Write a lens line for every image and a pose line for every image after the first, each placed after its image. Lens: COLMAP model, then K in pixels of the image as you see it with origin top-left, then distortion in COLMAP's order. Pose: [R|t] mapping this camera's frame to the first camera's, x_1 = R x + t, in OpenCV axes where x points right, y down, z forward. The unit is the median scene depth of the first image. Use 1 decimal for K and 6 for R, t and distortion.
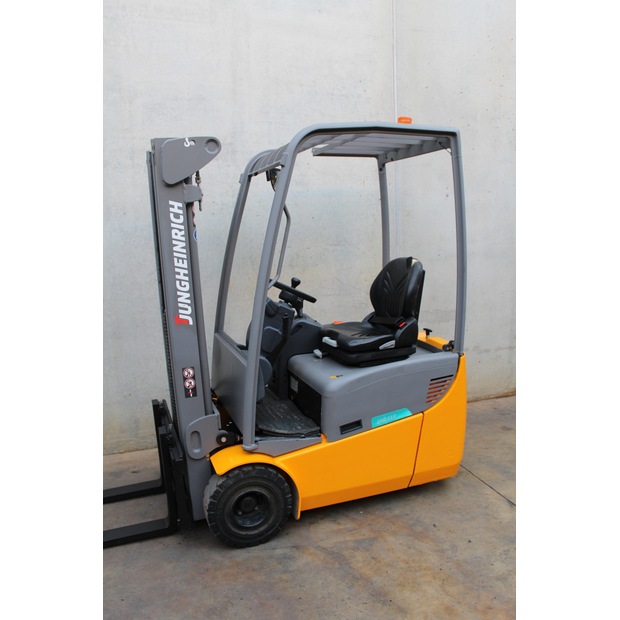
lens RADIAL K [[514.8, 0, 309.6], [0, 514.8, 318.5], [0, 0, 1]] dist [-0.153133, 0.126865]
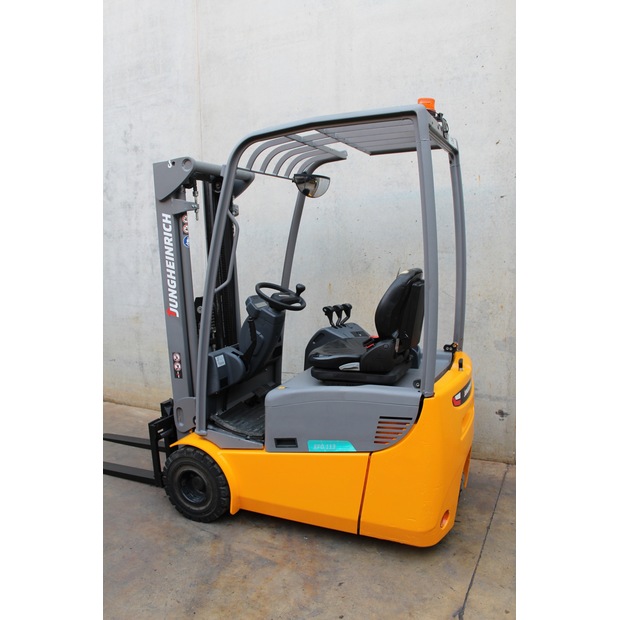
lens RADIAL K [[514.8, 0, 307.2], [0, 514.8, 316.7], [0, 0, 1]] dist [-0.153133, 0.126865]
pose [[0.712189, 0.105850, -0.693962, 0.757039], [-0.109475, 0.993218, 0.039145, -0.063884], [0.693399, 0.048093, 0.718947, 0.337105]]
